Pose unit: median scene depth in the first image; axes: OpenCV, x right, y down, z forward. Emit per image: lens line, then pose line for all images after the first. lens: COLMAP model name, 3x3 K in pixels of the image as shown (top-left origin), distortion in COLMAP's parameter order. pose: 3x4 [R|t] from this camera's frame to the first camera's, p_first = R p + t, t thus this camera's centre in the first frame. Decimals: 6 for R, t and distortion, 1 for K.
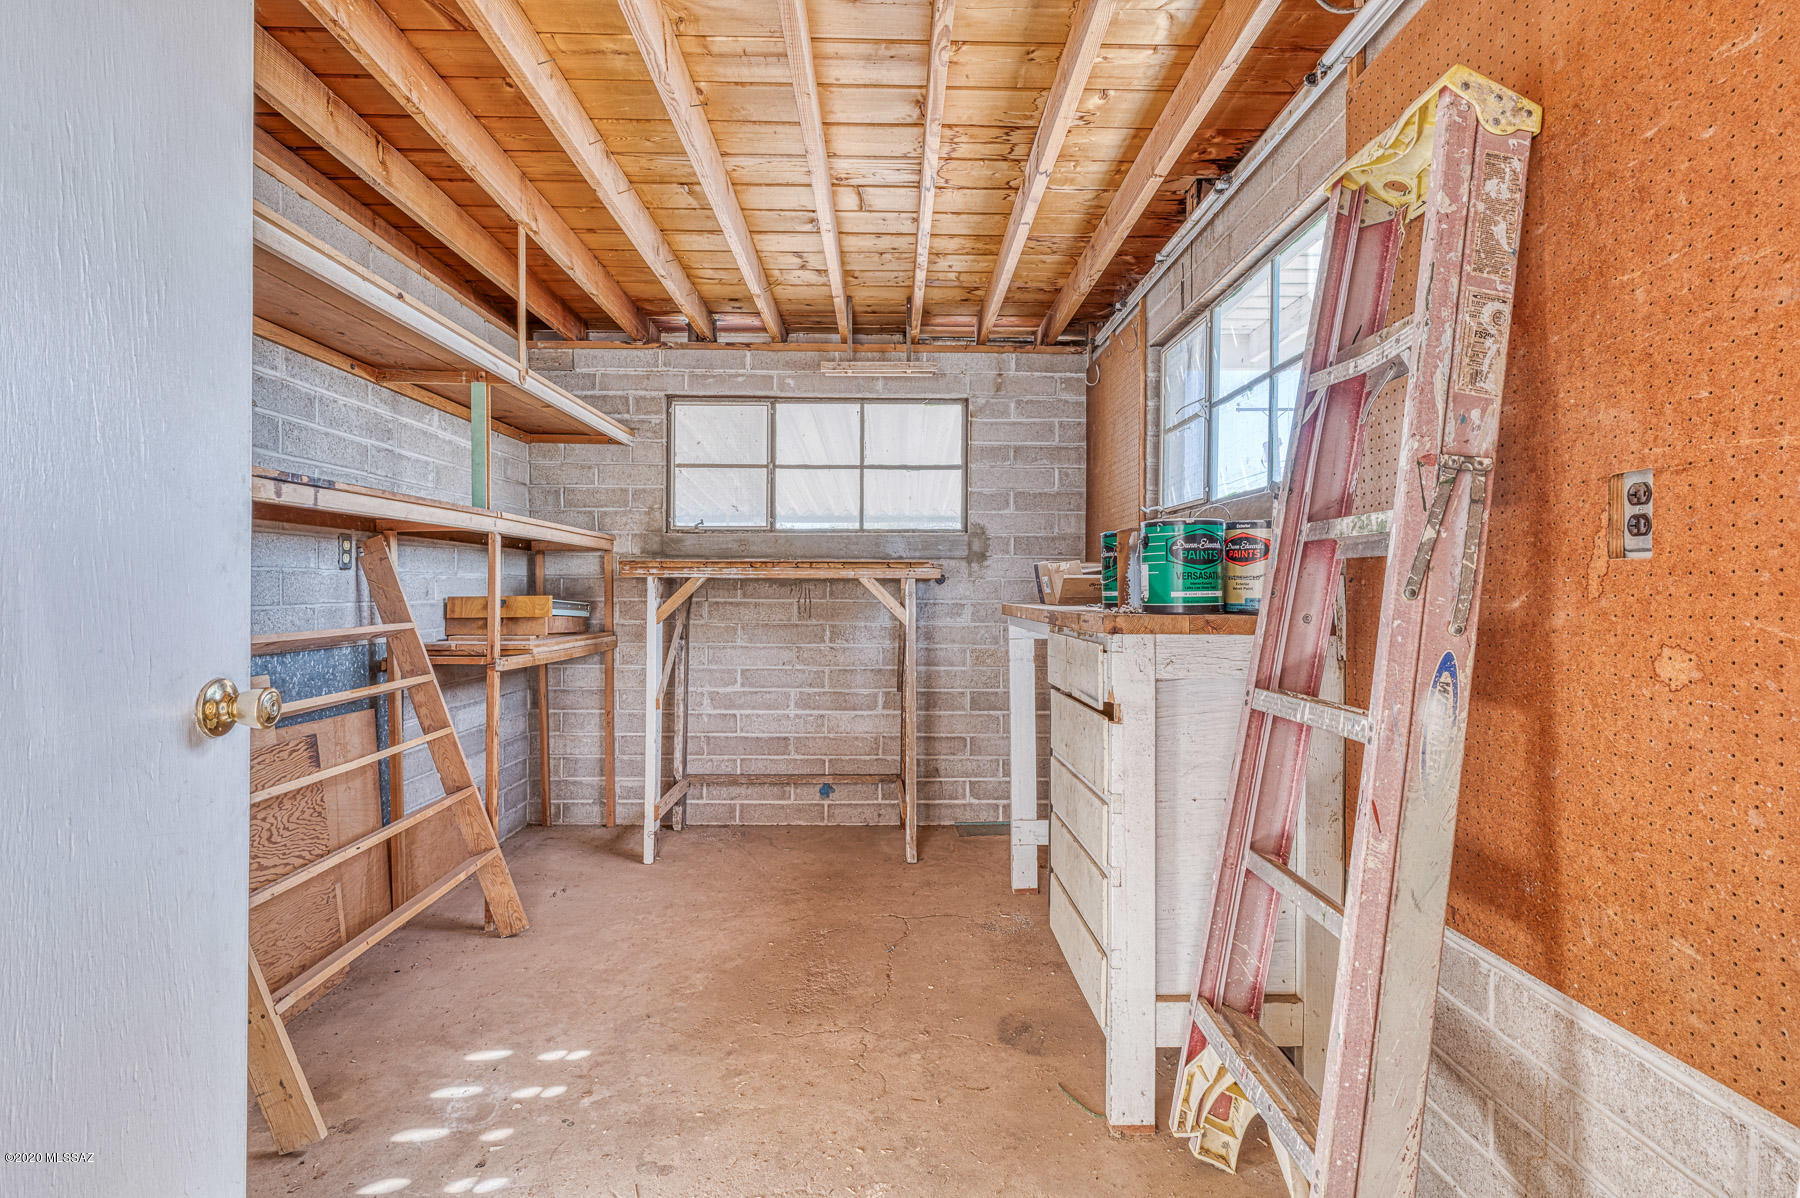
lens RADIAL K [[885.7, 0, 896.9], [0, 885.7, 592.1], [0, 0, 1]] dist [-0.001692, -0.000146]
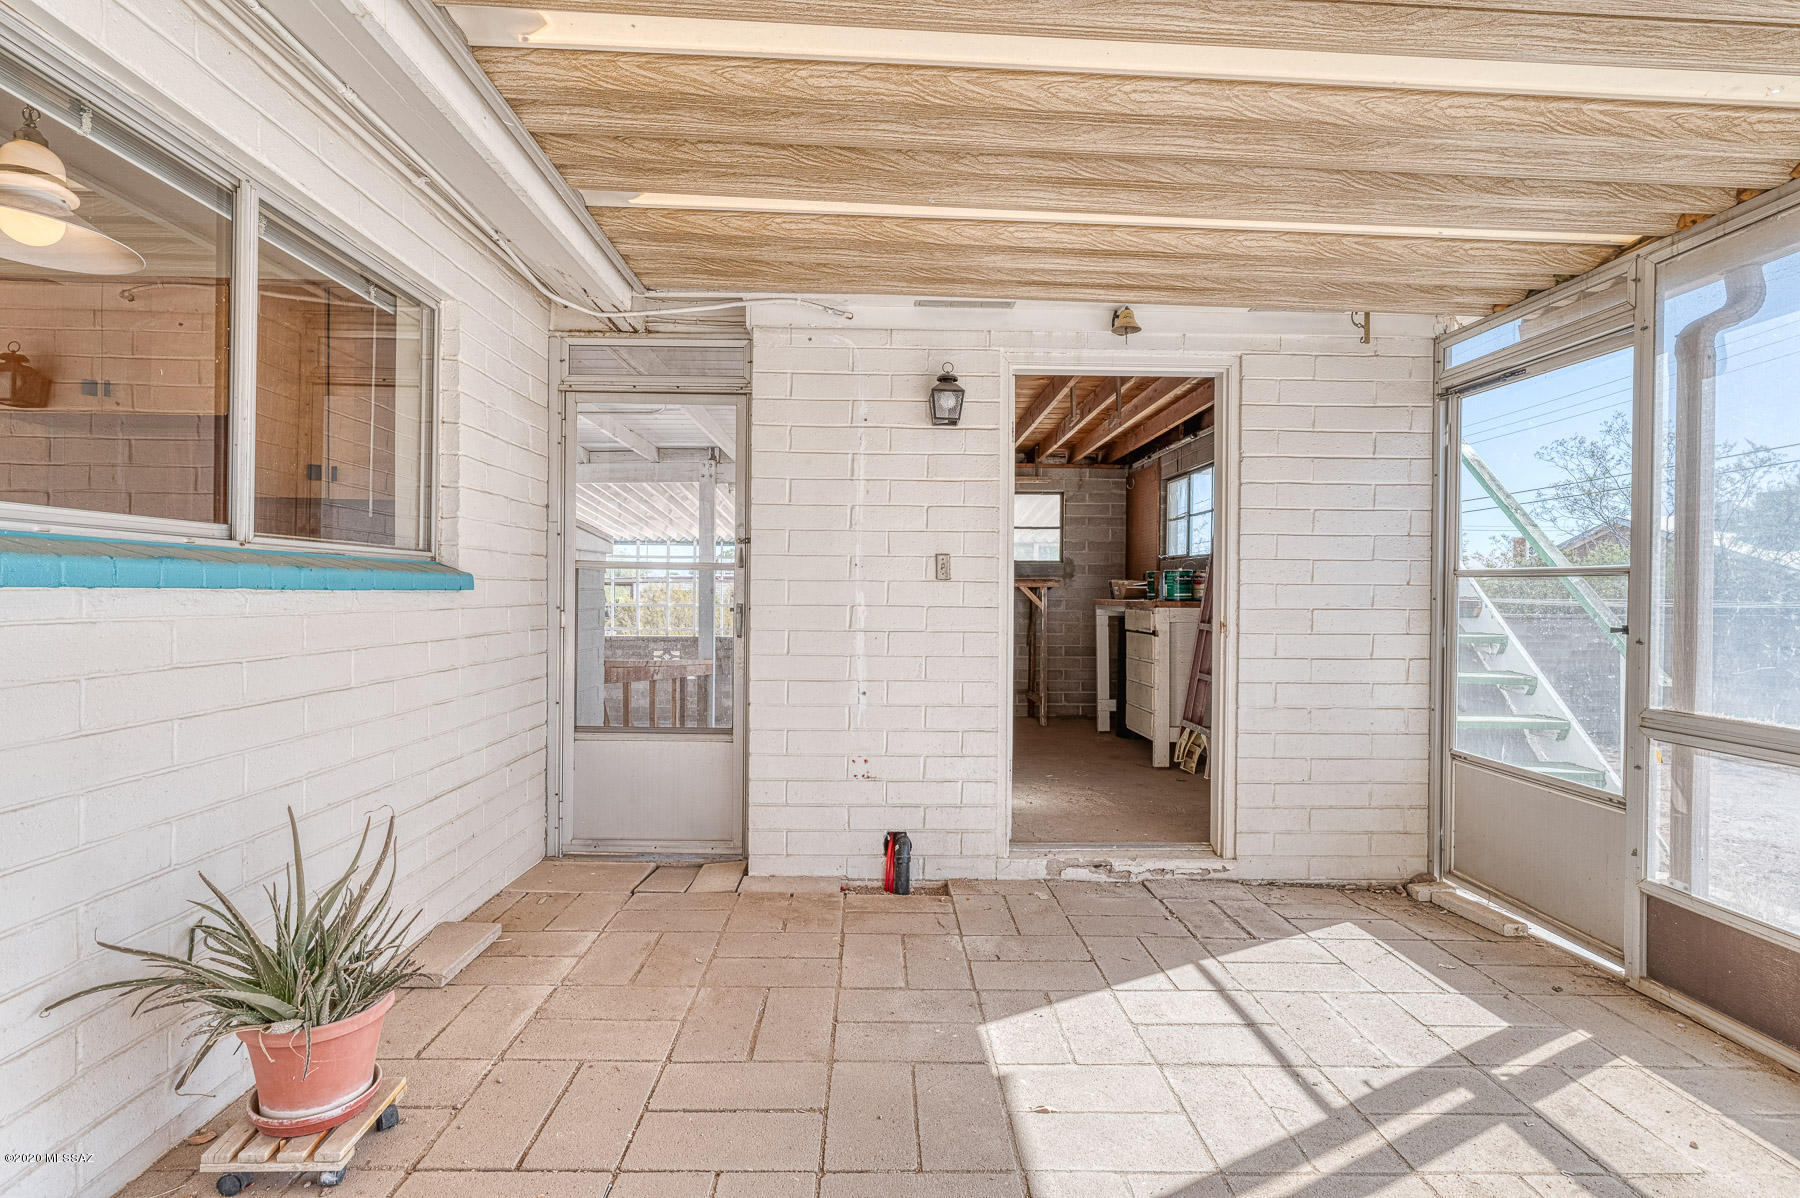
lens RADIAL K [[885.7, 0, 907.2], [0, 885.7, 599.9], [0, 0, 1]] dist [-0.001692, -0.000146]
pose [[0.999732, -0.000490, 0.023130, -0.381493], [0.000356, 0.999983, 0.005787, 0.001613], [-0.023132, -0.005777, 0.999716, -1.134853]]
